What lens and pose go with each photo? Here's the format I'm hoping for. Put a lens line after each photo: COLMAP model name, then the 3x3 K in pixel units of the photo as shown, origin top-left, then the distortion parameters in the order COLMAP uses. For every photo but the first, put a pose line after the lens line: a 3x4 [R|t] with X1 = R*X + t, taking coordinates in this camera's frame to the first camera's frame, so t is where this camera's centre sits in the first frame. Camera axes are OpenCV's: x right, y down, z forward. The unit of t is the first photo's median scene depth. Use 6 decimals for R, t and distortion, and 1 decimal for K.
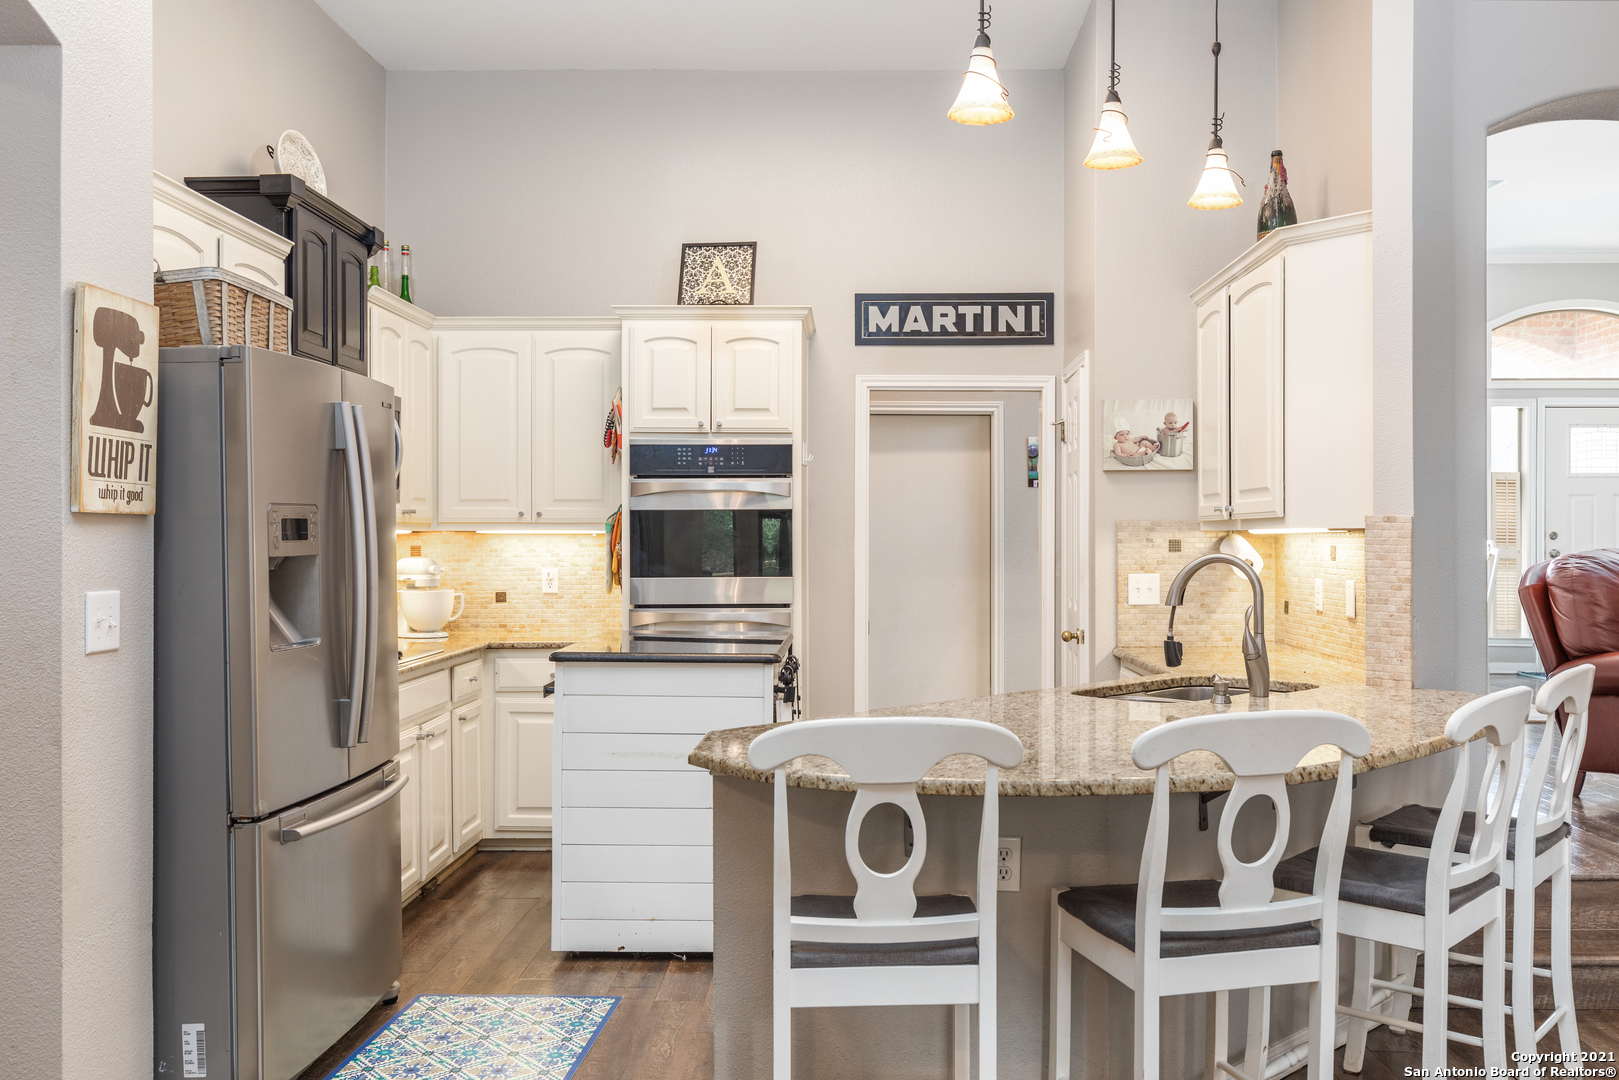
lens RADIAL K [[1370.6, 0, 826.1], [0, 1370.6, 545.4], [0, 0, 1]] dist [0.015370, -0.022733]
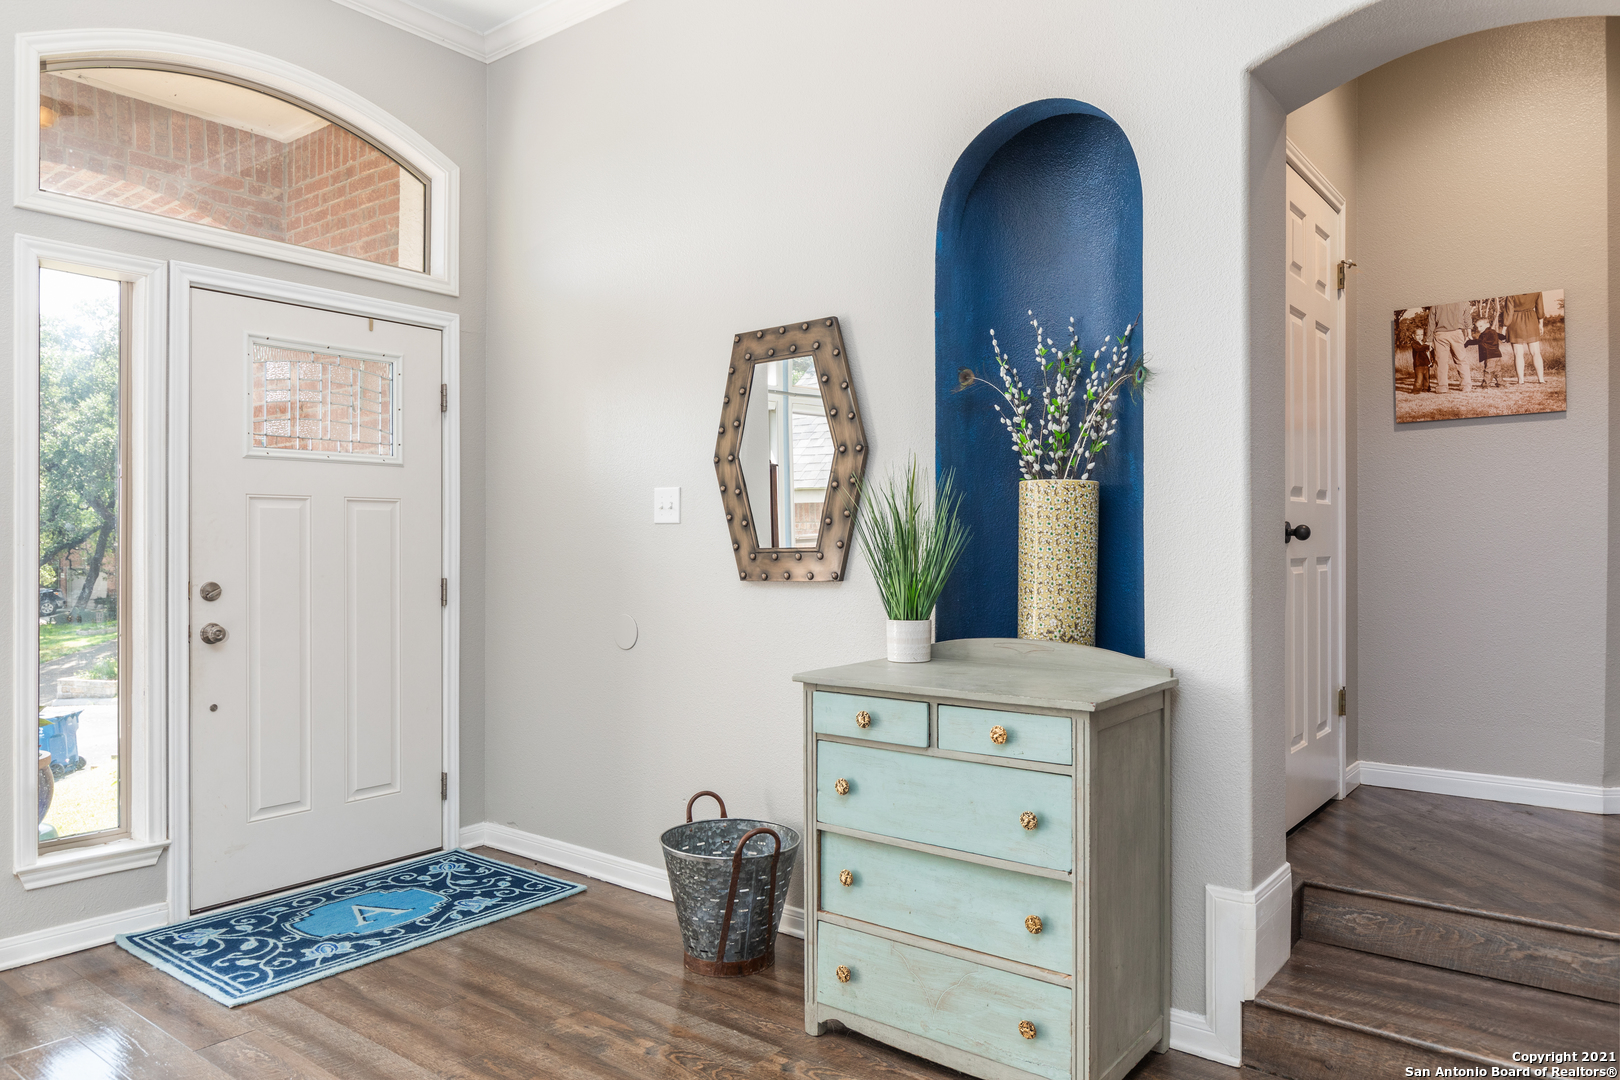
lens RADIAL K [[1065.0, 0, 812.9], [0, 1065.0, 539.2], [0, 0, 1]] dist [-0.001119, -0.000402]
pose [[0.602132, -0.000366, 0.798397, 0.710864], [0.005567, 0.999978, -0.003740, -0.038986], [-0.798377, 0.006697, 0.602120, 1.226991]]
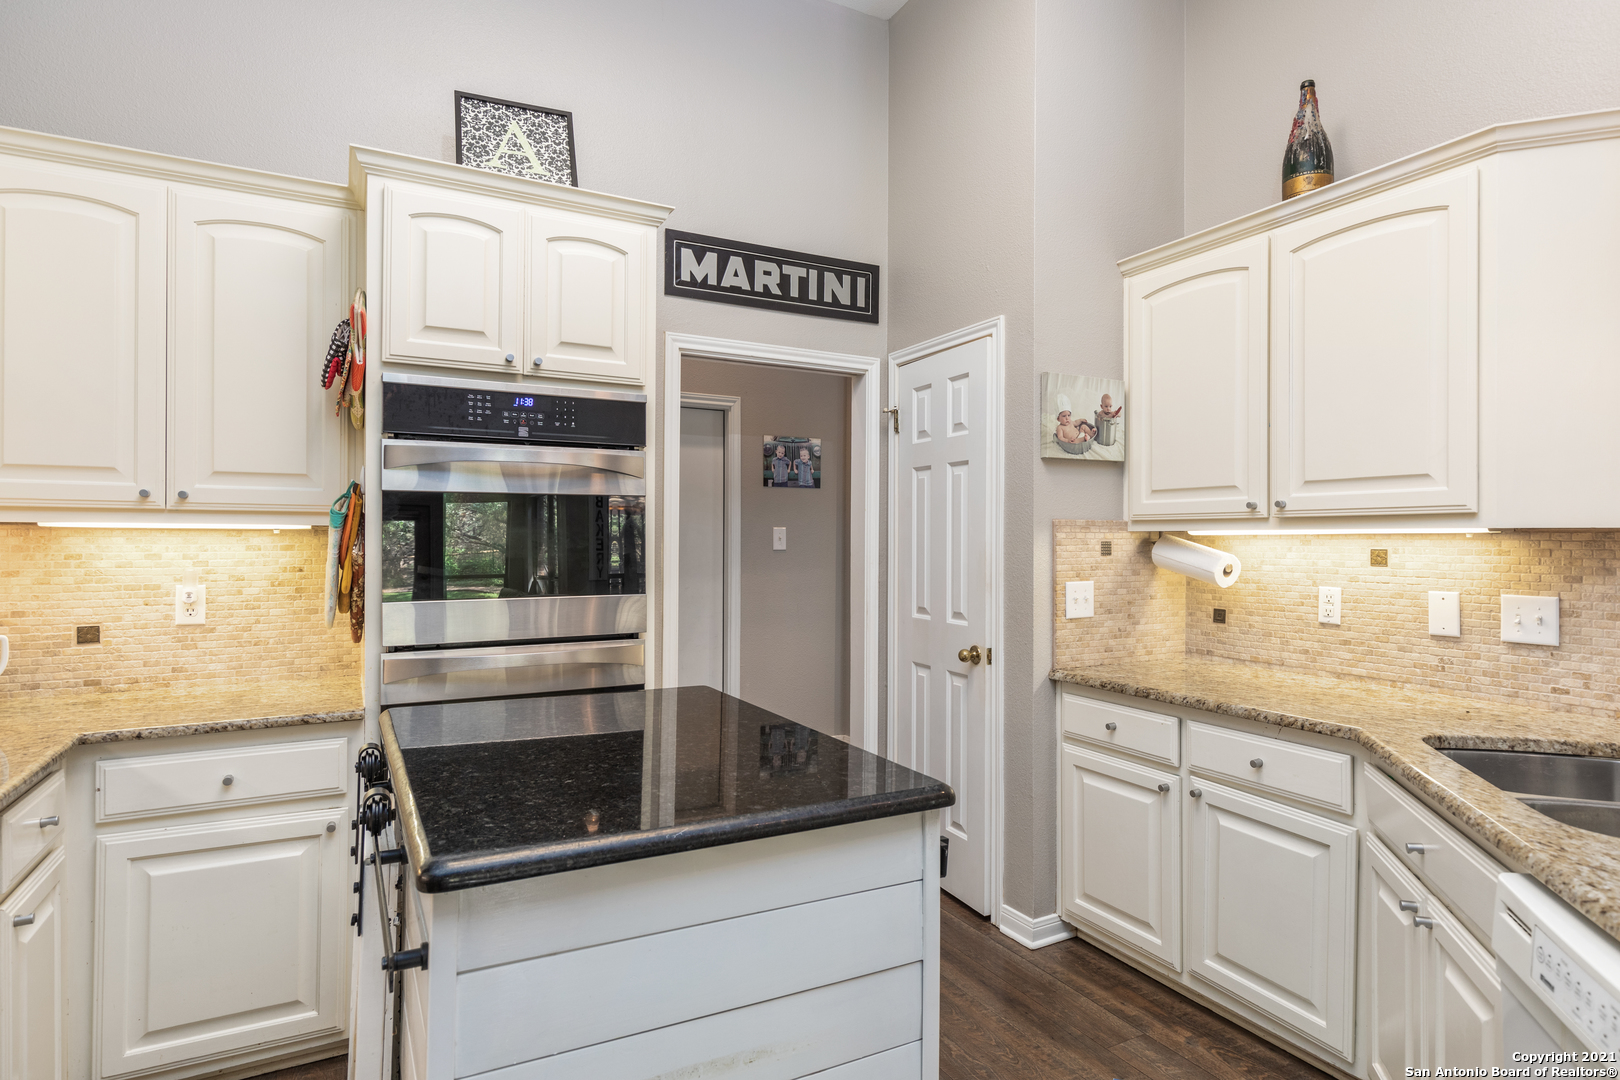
lens RADIAL K [[879.0, 0, 816.1], [0, 879.0, 539.1], [0, 0, 1]] dist [0.005625, -0.000887]
pose [[0.870408, 0.003286, 0.492320, -0.165526], [-0.000938, 0.999987, -0.005017, -0.002428], [-0.492330, 0.003905, 0.870400, 0.560891]]
